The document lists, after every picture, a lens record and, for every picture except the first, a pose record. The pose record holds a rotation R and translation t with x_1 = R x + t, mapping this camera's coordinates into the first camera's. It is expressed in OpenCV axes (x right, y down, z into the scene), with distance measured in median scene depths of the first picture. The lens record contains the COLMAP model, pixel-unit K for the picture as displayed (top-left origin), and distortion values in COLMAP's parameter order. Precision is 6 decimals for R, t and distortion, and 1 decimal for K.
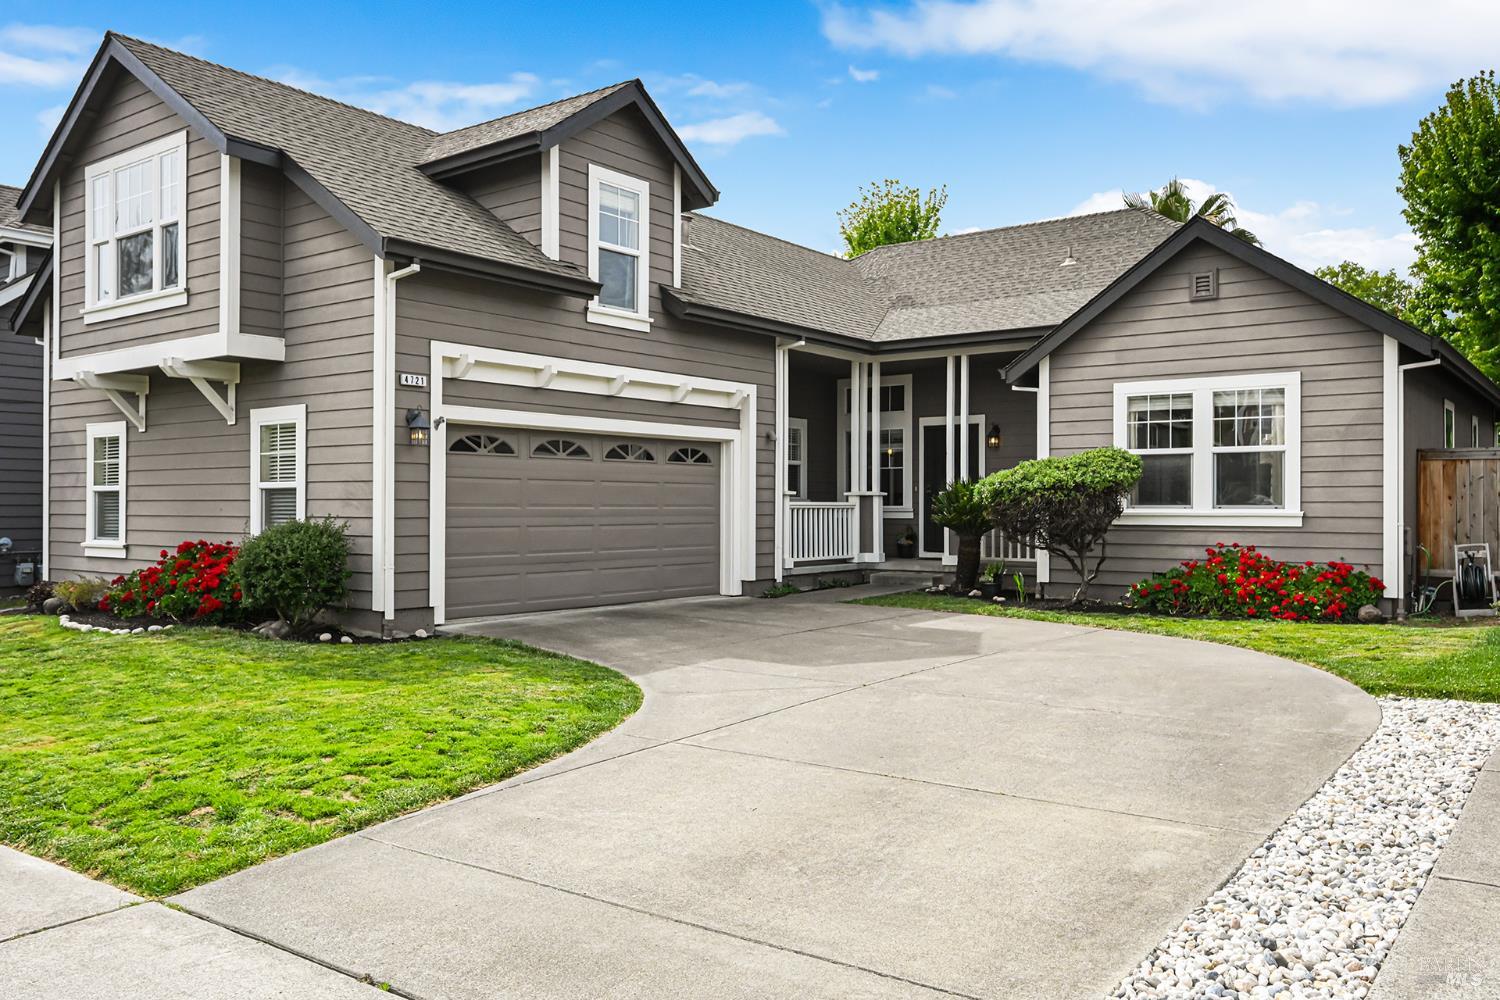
lens RADIAL K [[1156.8, 0, 753.1], [0, 1156.8, 502.8], [0, 0, 1]] dist [0.001506, -0.015705]
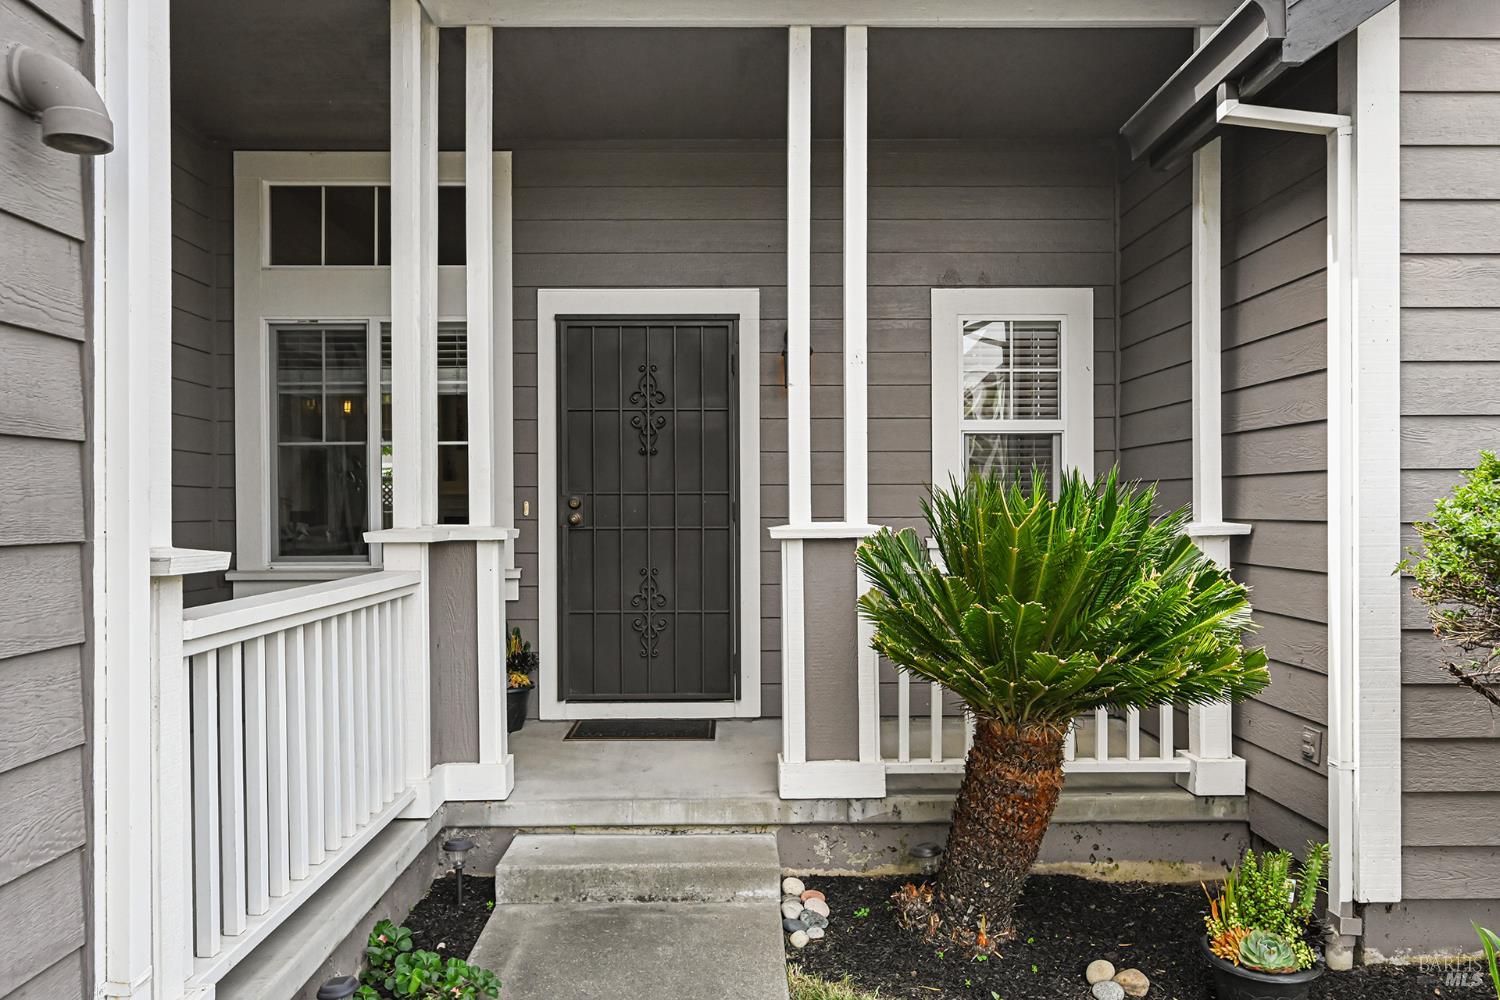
lens RADIAL K [[1119.1, 0, 759.3], [0, 1119.1, 506.2], [0, 0, 1]] dist [0.000472, -0.003756]
pose [[0.799178, -0.004631, 0.601076, 0.003993], [0.004120, 0.999989, 0.002227, -0.019033], [-0.601080, 0.000697, 0.799189, 1.007229]]
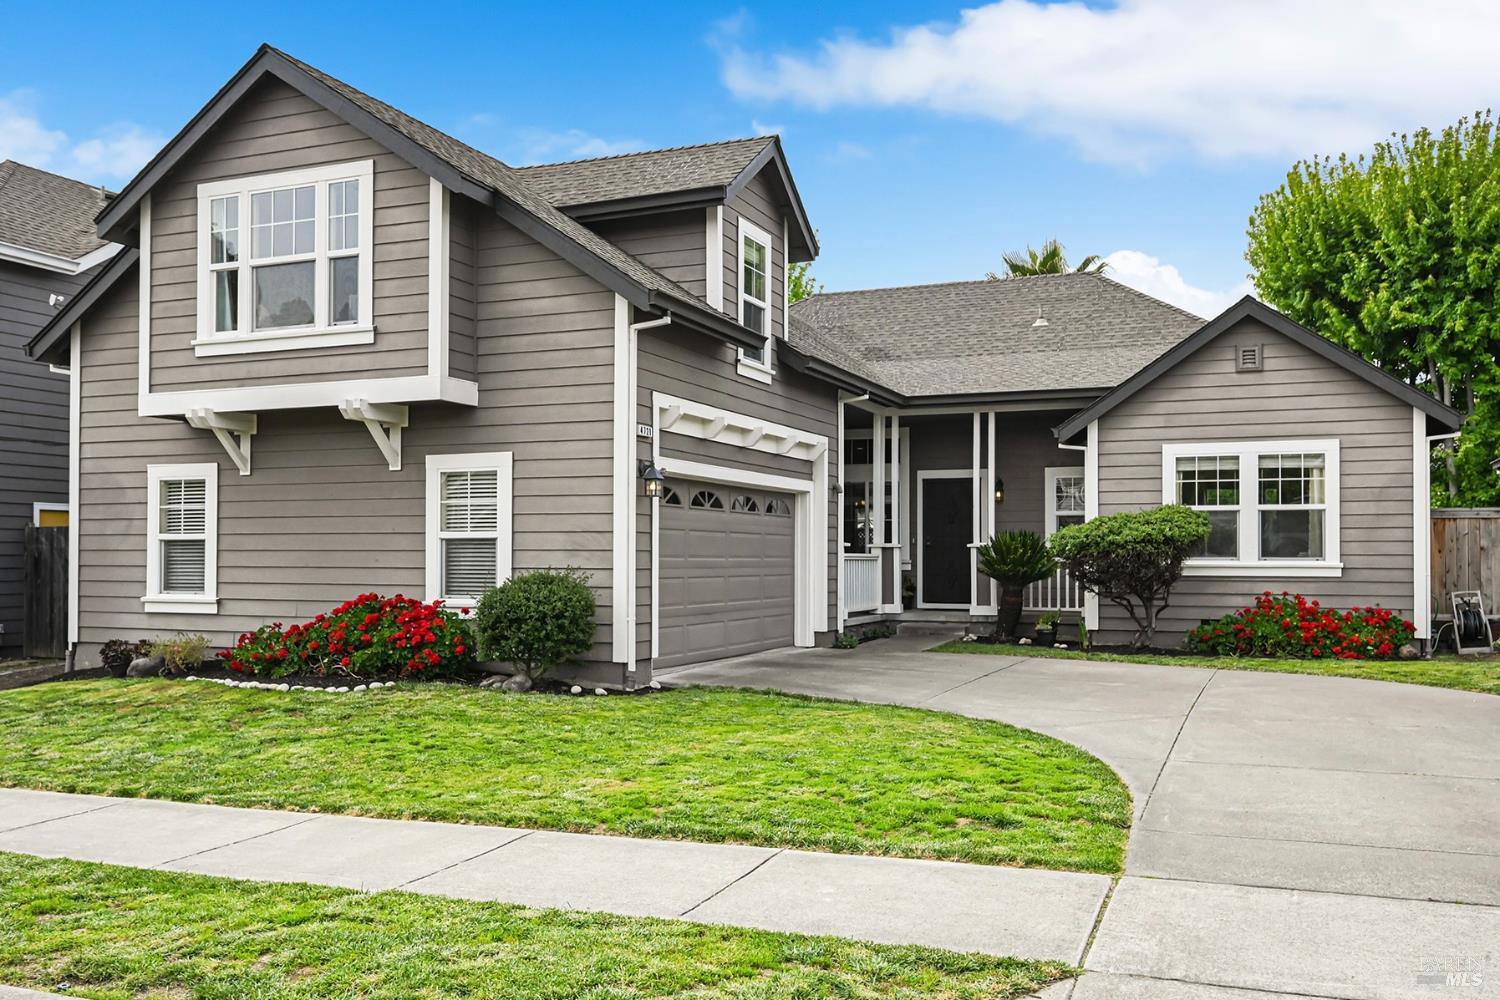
lens RADIAL K [[1277.4, 0, 736.3], [0, 1277.4, 542.0], [0, 0, 1]] dist [-0.010530, 0.004751]
pose [[0.973066, 0.004461, 0.230482, -0.381008], [-0.002226, 0.999948, -0.009956, 0.000650], [-0.230515, 0.009175, 0.973026, -0.072603]]
